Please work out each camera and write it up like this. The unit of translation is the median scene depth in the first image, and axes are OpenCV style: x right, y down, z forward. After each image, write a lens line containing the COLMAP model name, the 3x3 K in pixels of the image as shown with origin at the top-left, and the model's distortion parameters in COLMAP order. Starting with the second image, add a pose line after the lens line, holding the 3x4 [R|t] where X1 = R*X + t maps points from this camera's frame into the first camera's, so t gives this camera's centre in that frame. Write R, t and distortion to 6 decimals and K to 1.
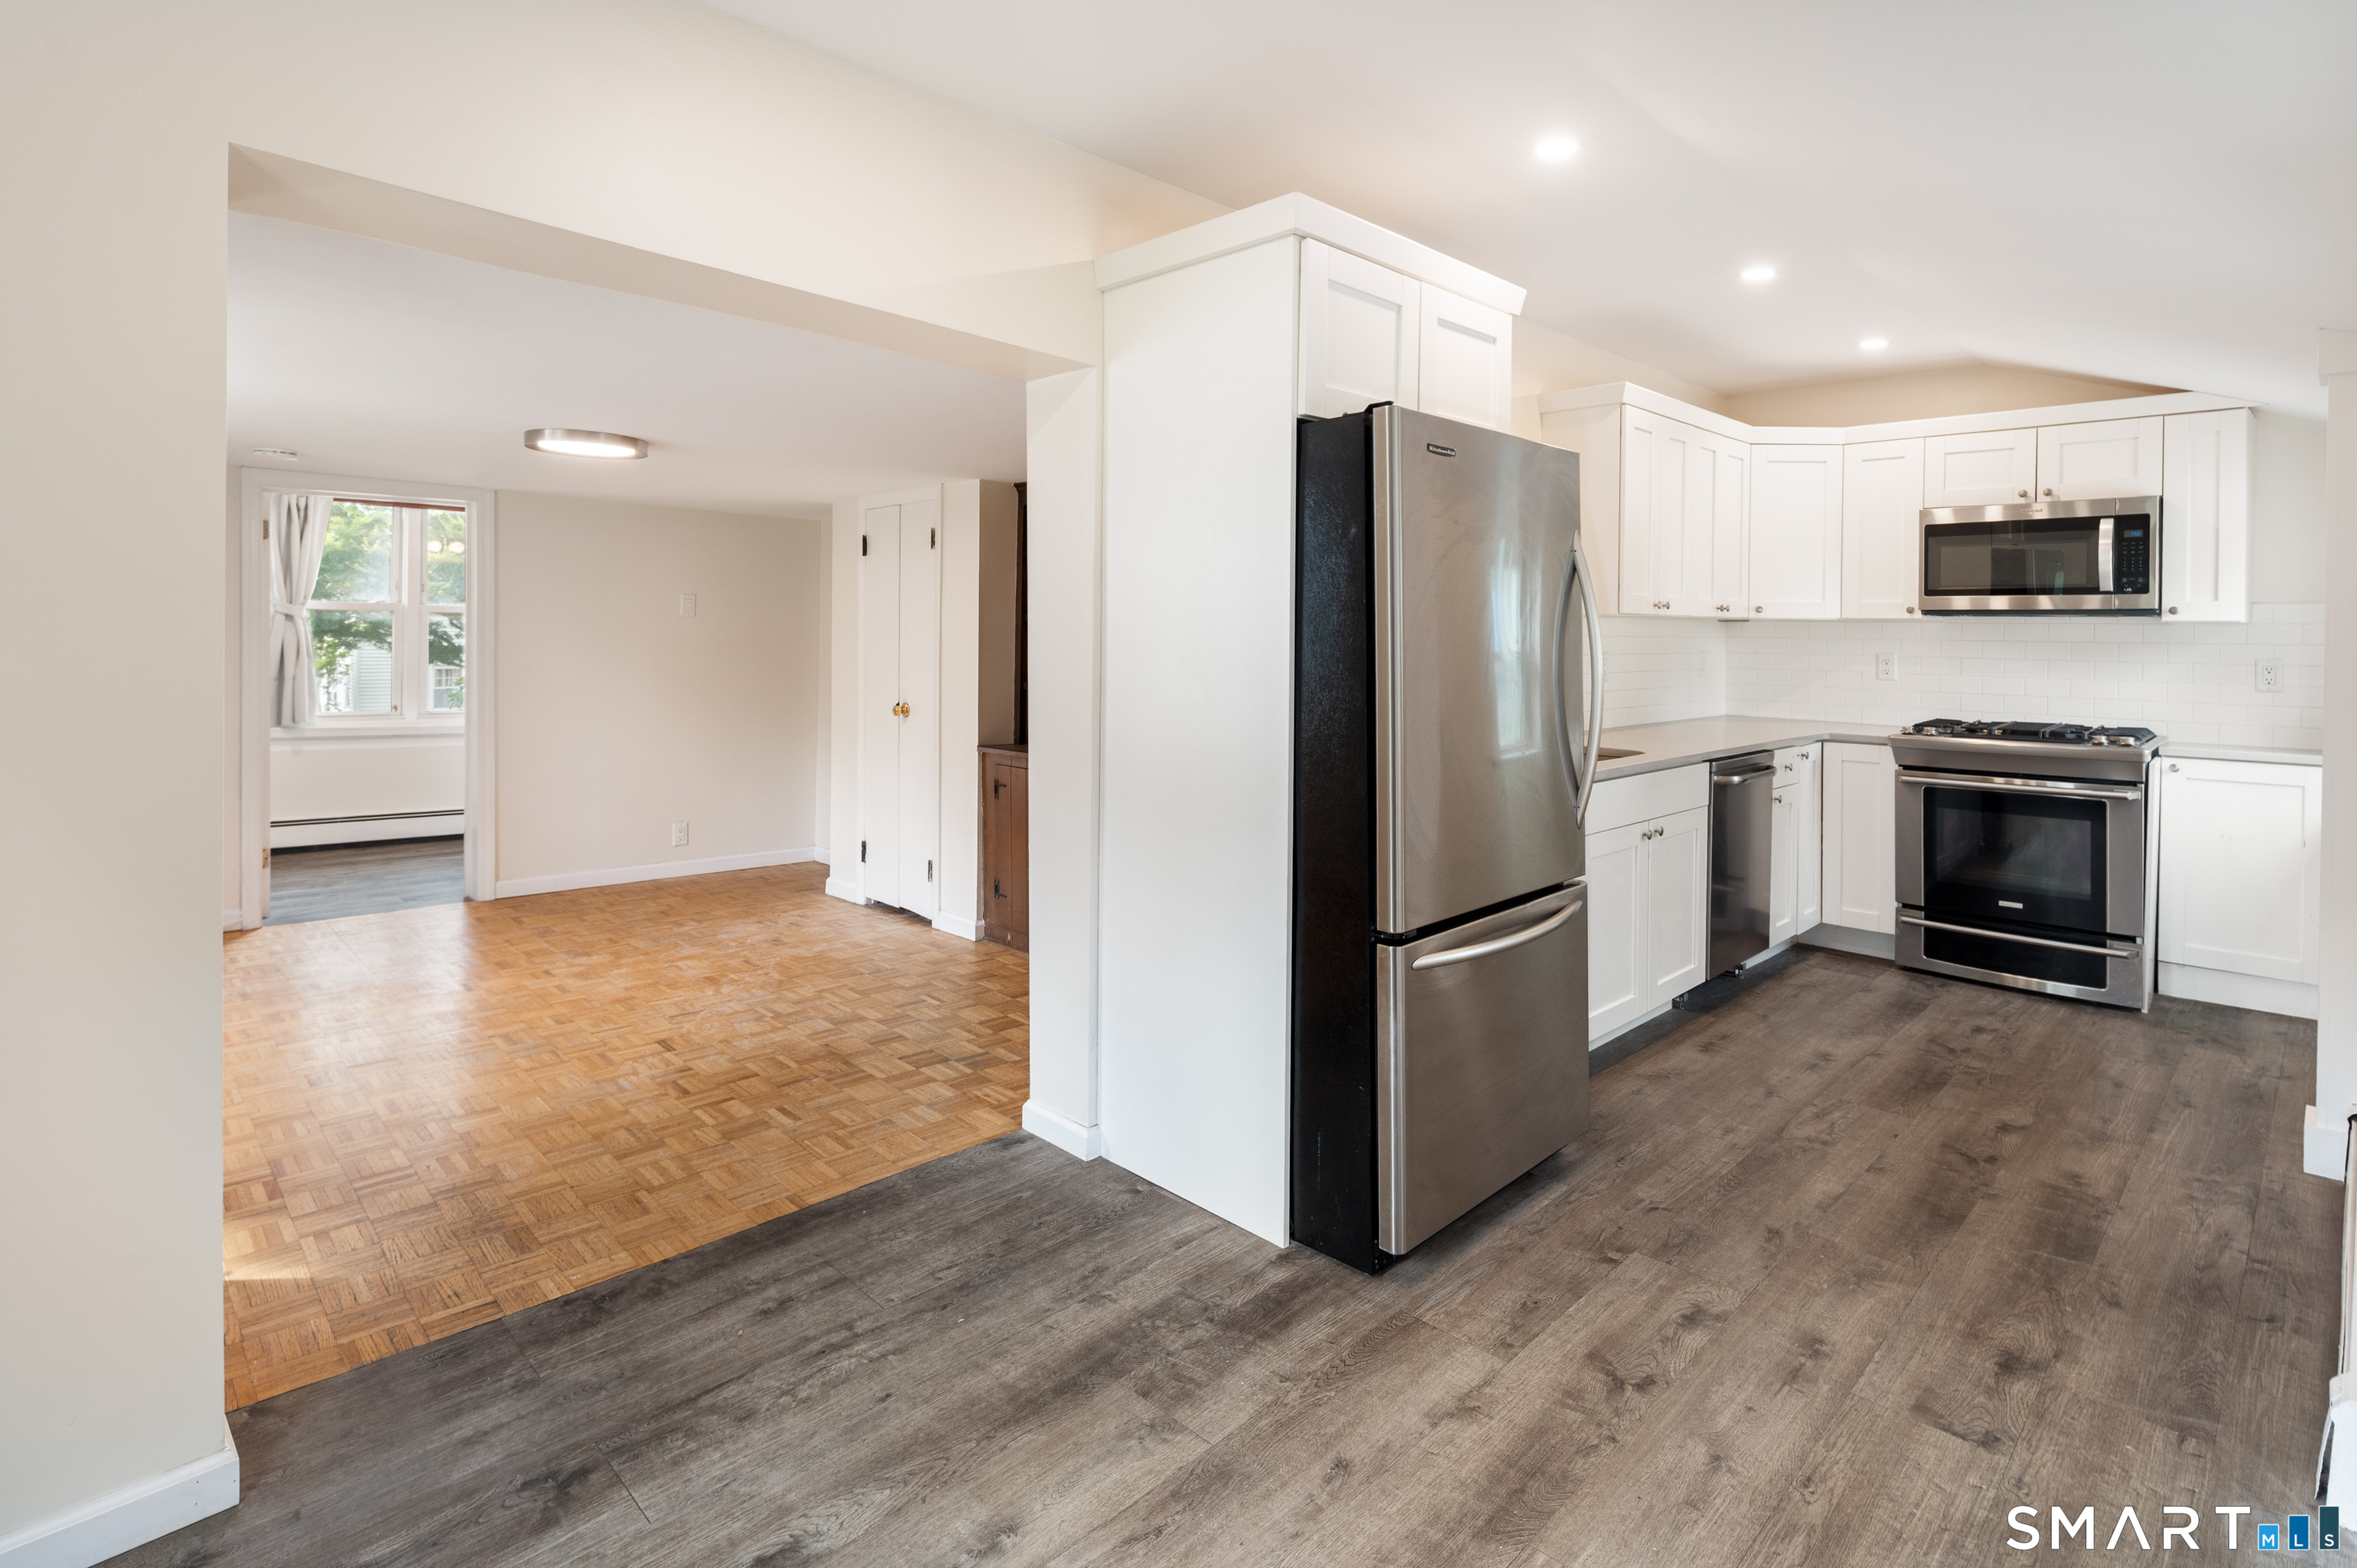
lens RADIAL K [[1165.1, 0, 1189.4], [0, 1165.1, 630.5], [0, 0, 1]] dist [-0.001067, -0.000550]
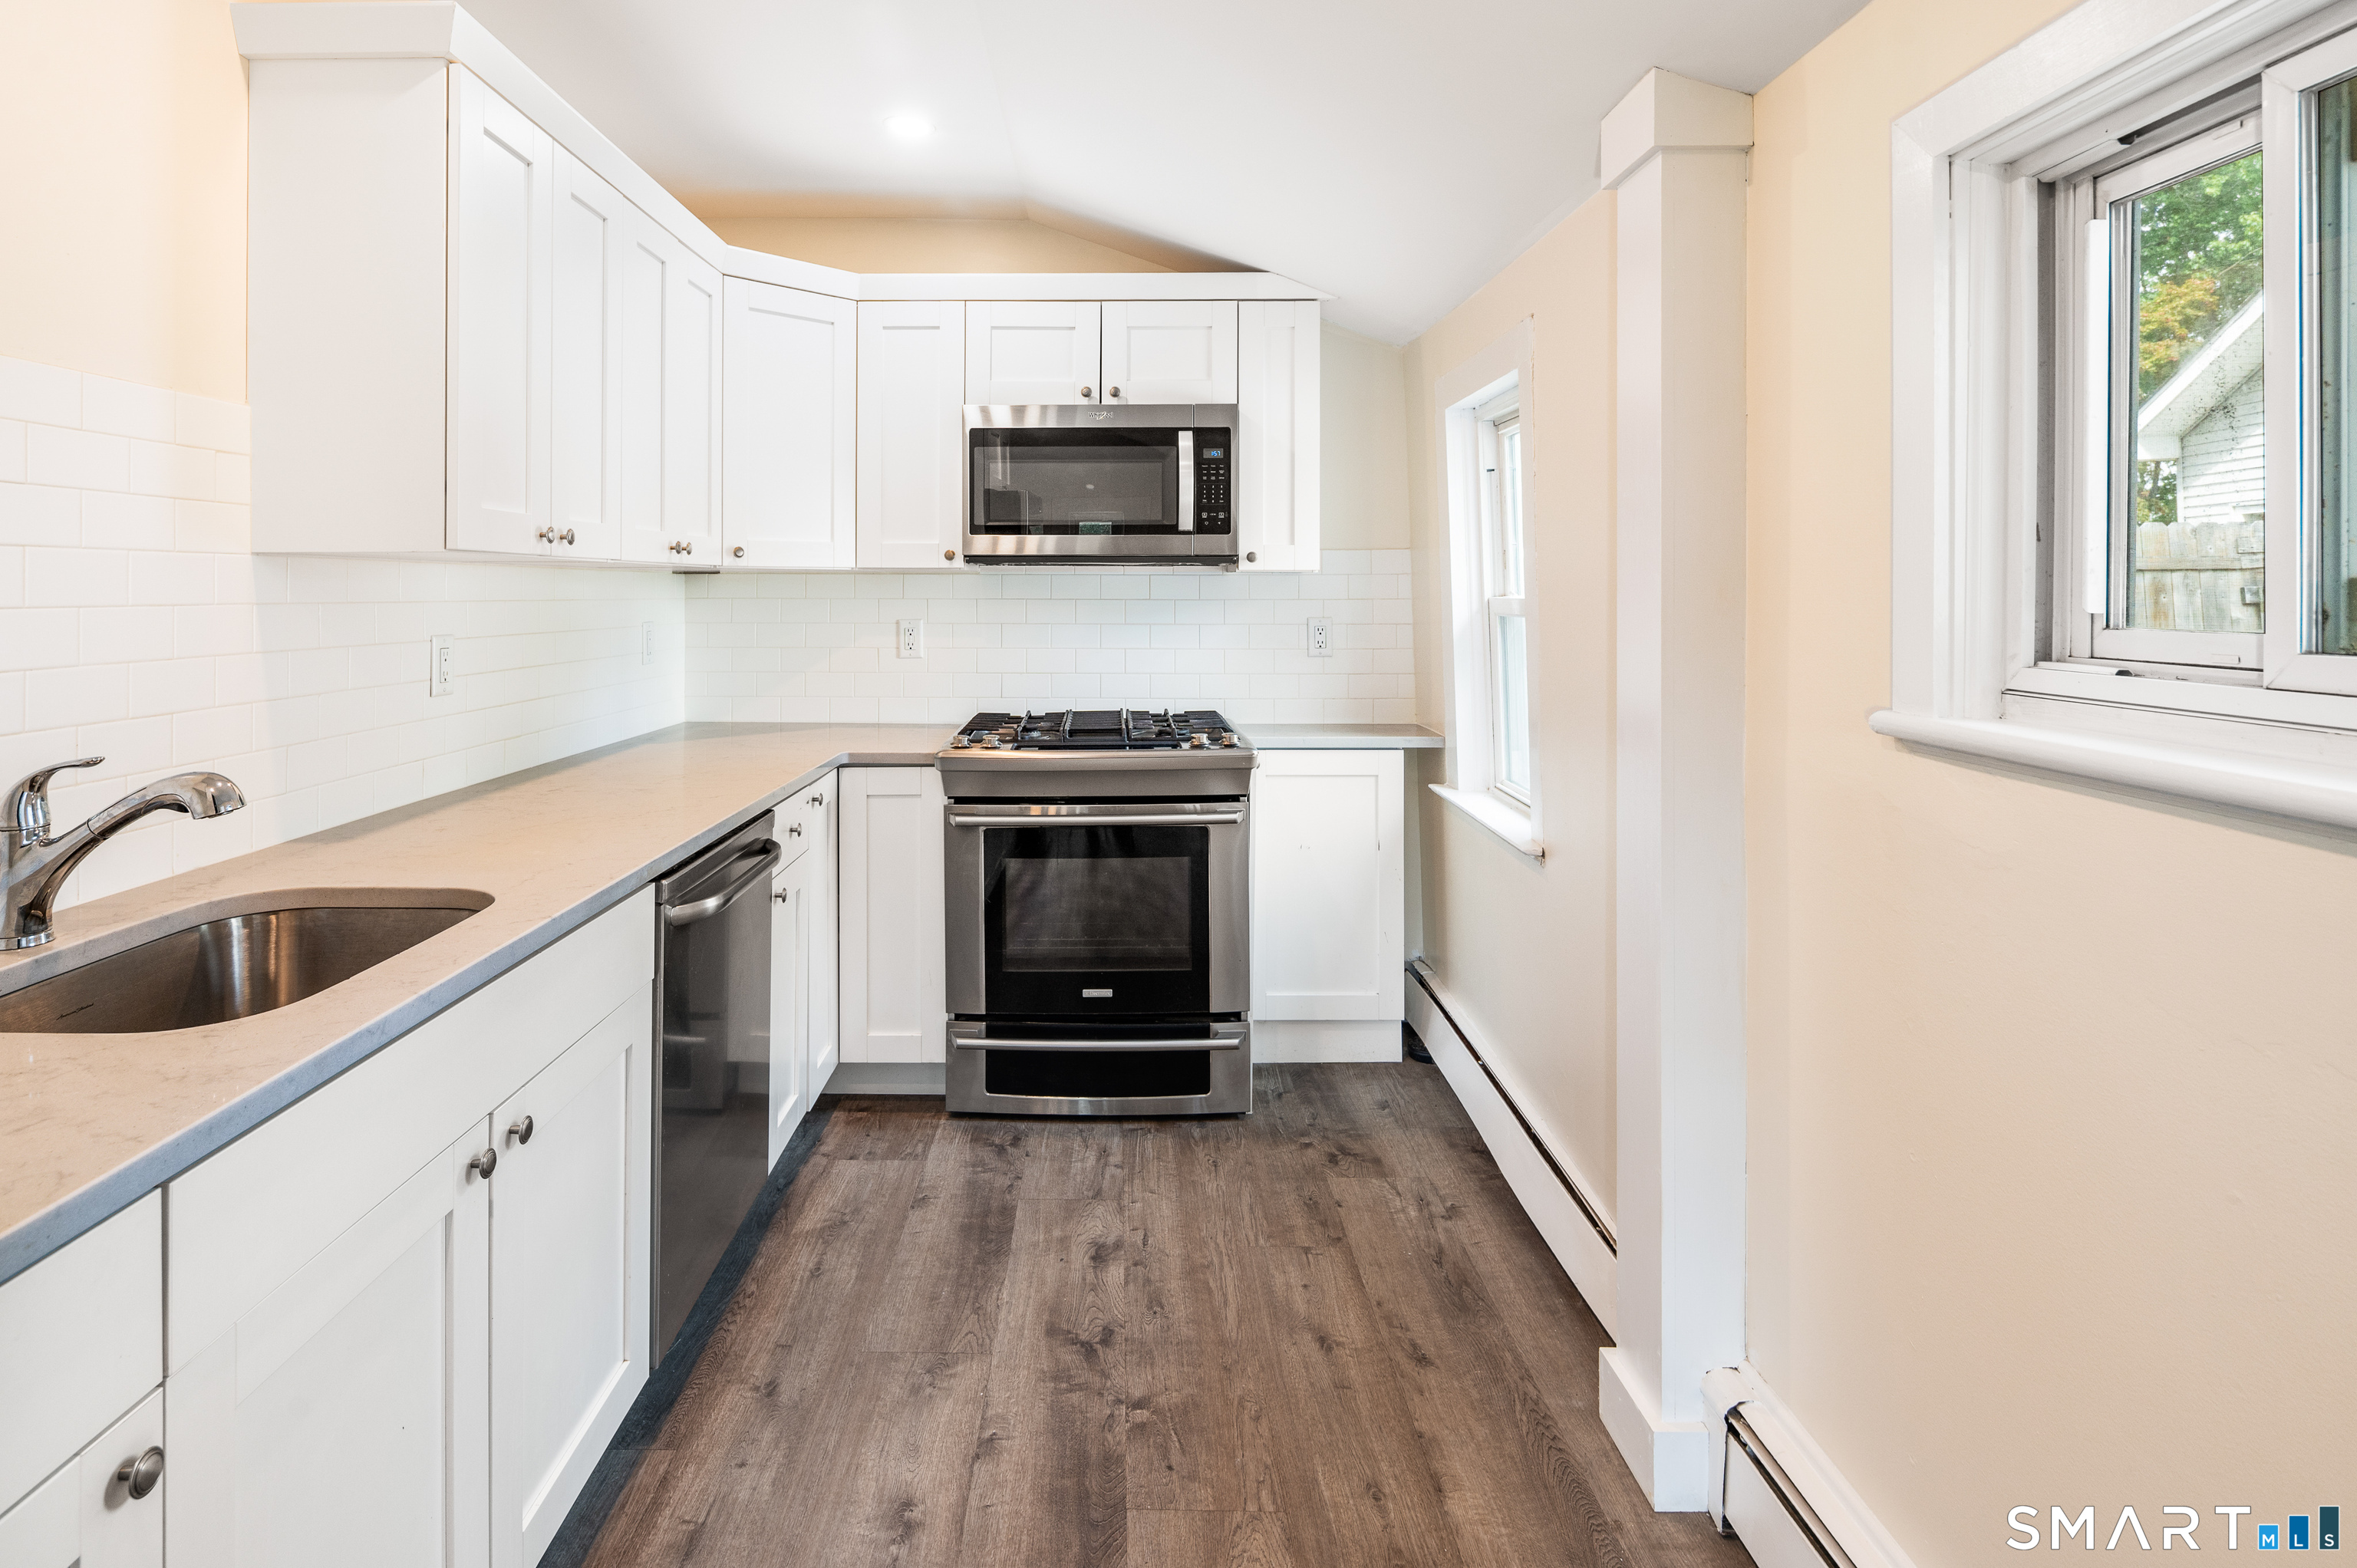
lens RADIAL K [[1181.8, 0, 1101.9], [0, 1181.8, 578.7], [0, 0, 1]] dist [0.001527, -0.001095]
pose [[0.715480, -0.003045, 0.698627, 0.236867], [0.008317, 0.999957, -0.004159, -0.000576], [-0.698584, 0.008786, 0.715474, 0.519334]]
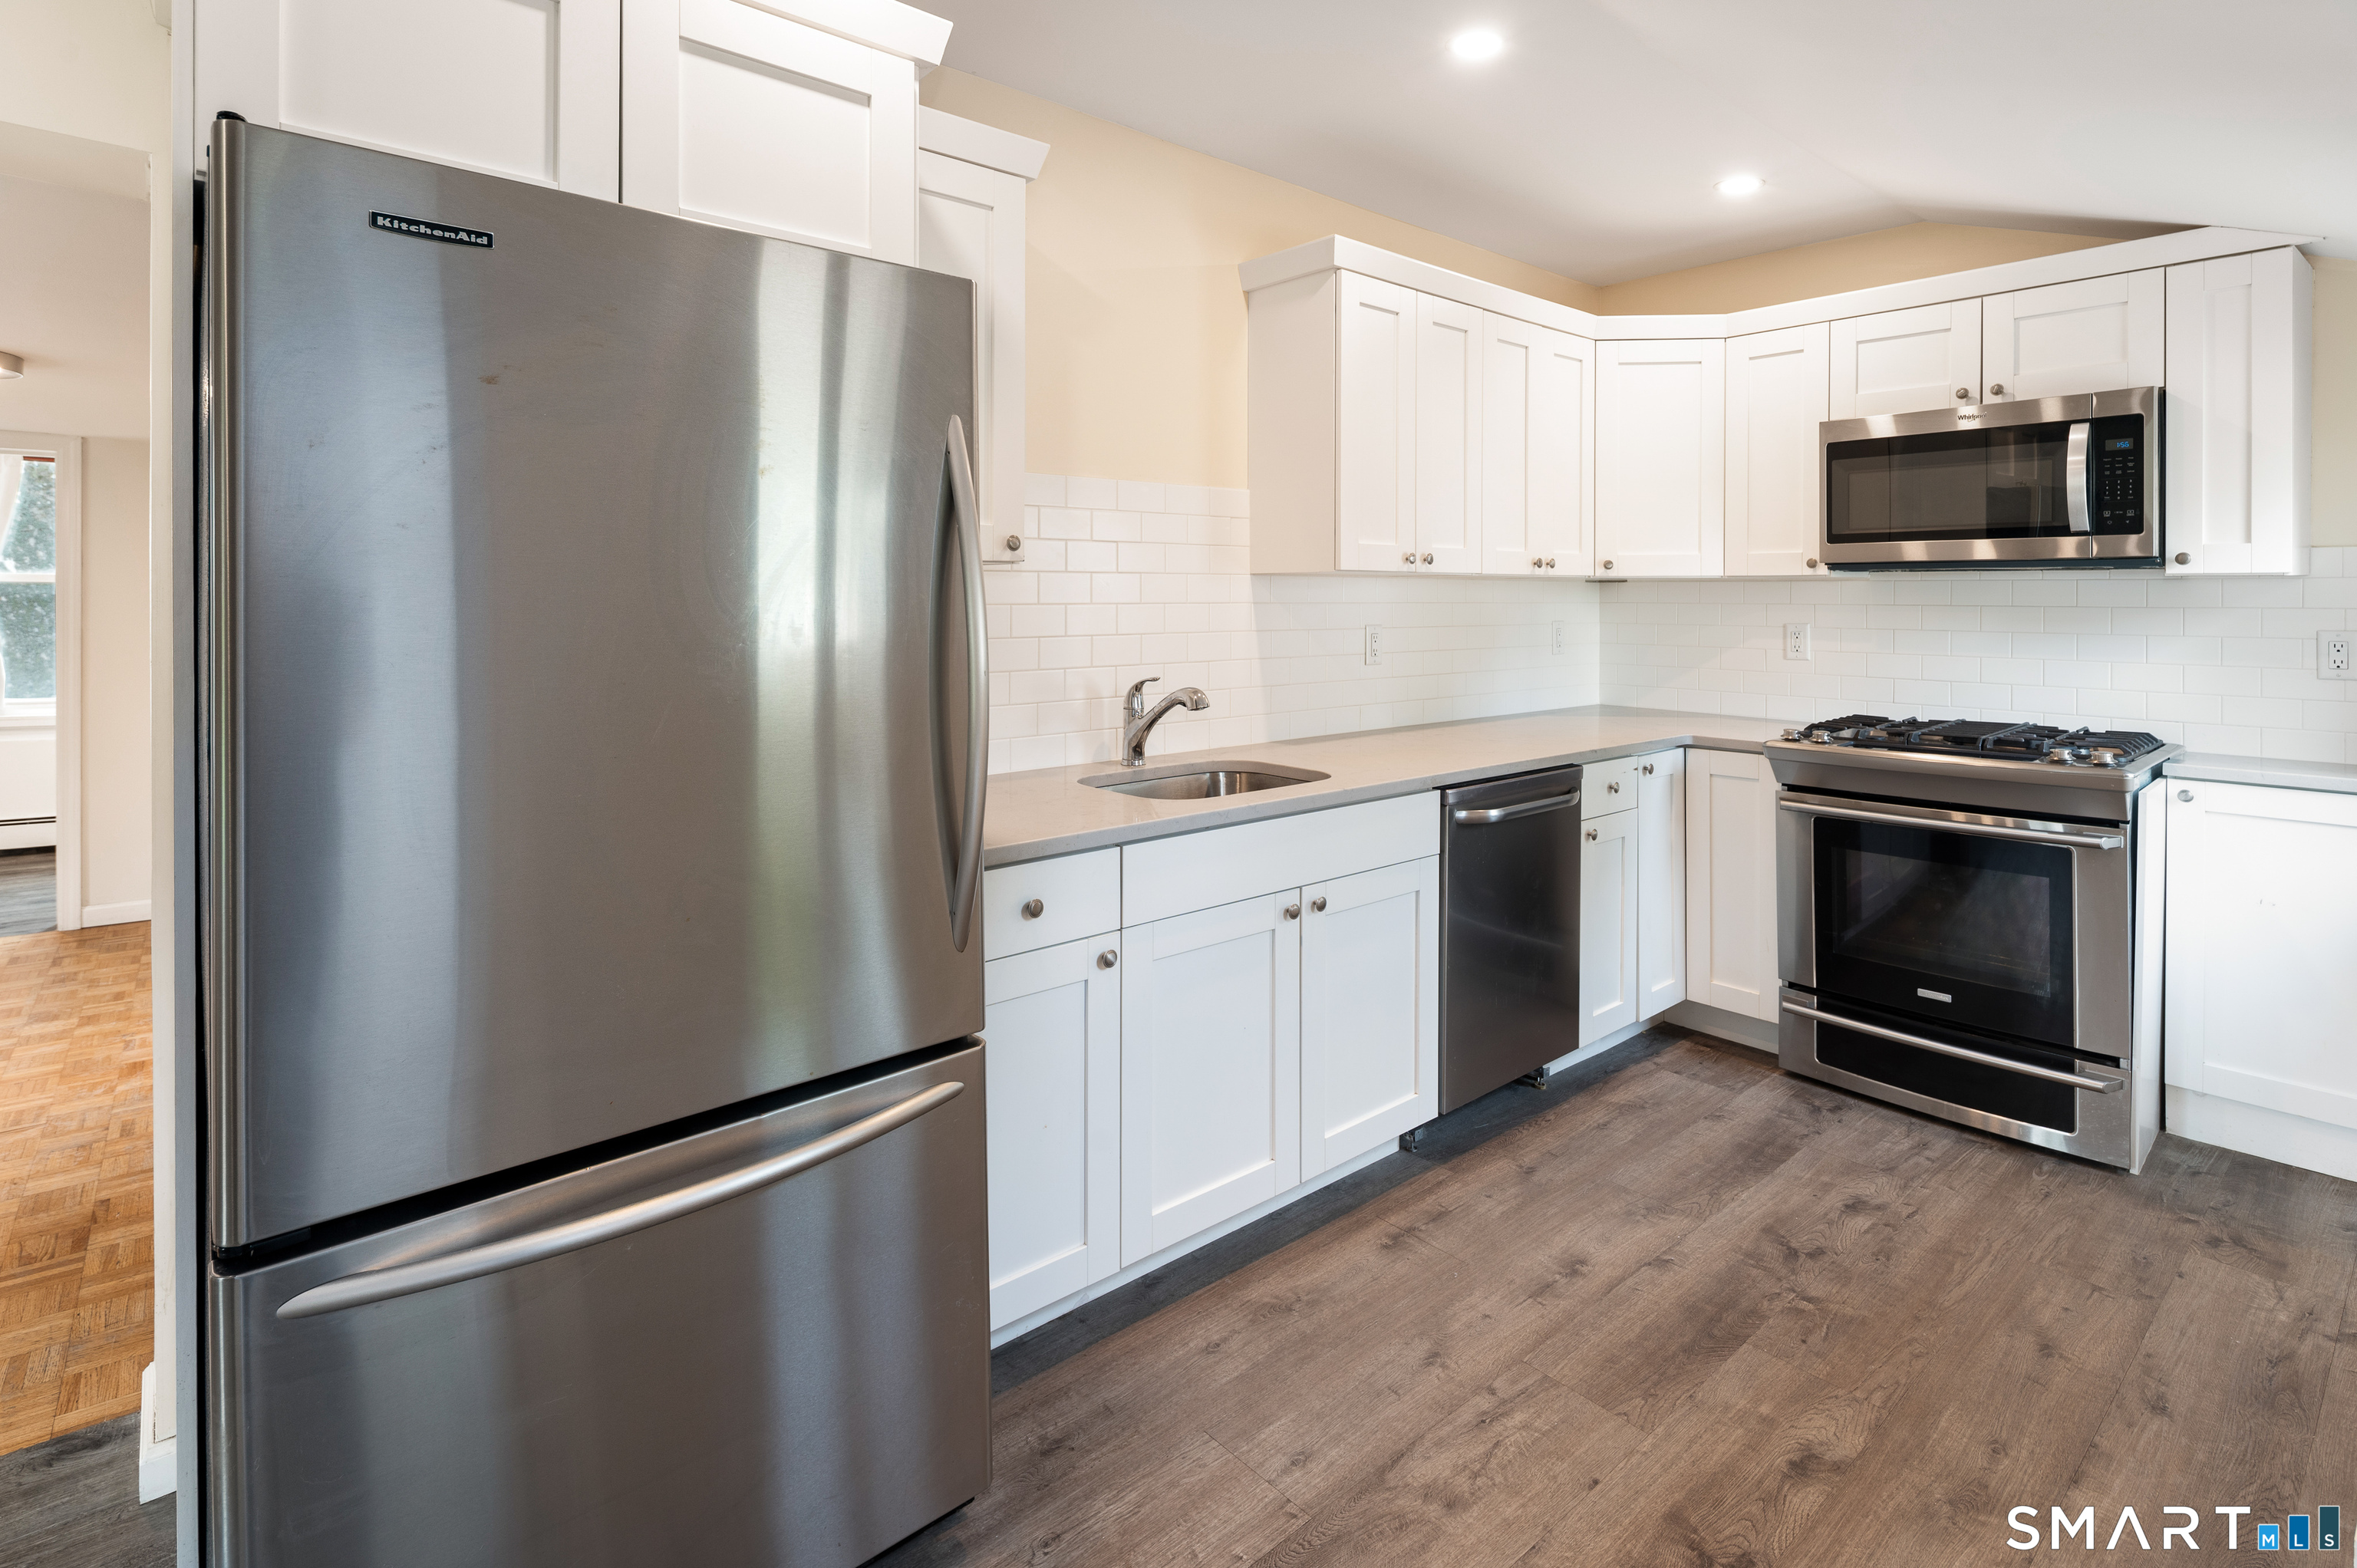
lens RADIAL K [[1149.9, 0, 1179.3], [0, 1149.9, 596.1], [0, 0, 1]] dist [0.000530, -0.001795]
pose [[0.997494, -0.007888, -0.070311, 0.322686], [0.007719, 0.999967, -0.002686, 0.001663], [0.070330, 0.002136, 0.997521, 0.307762]]
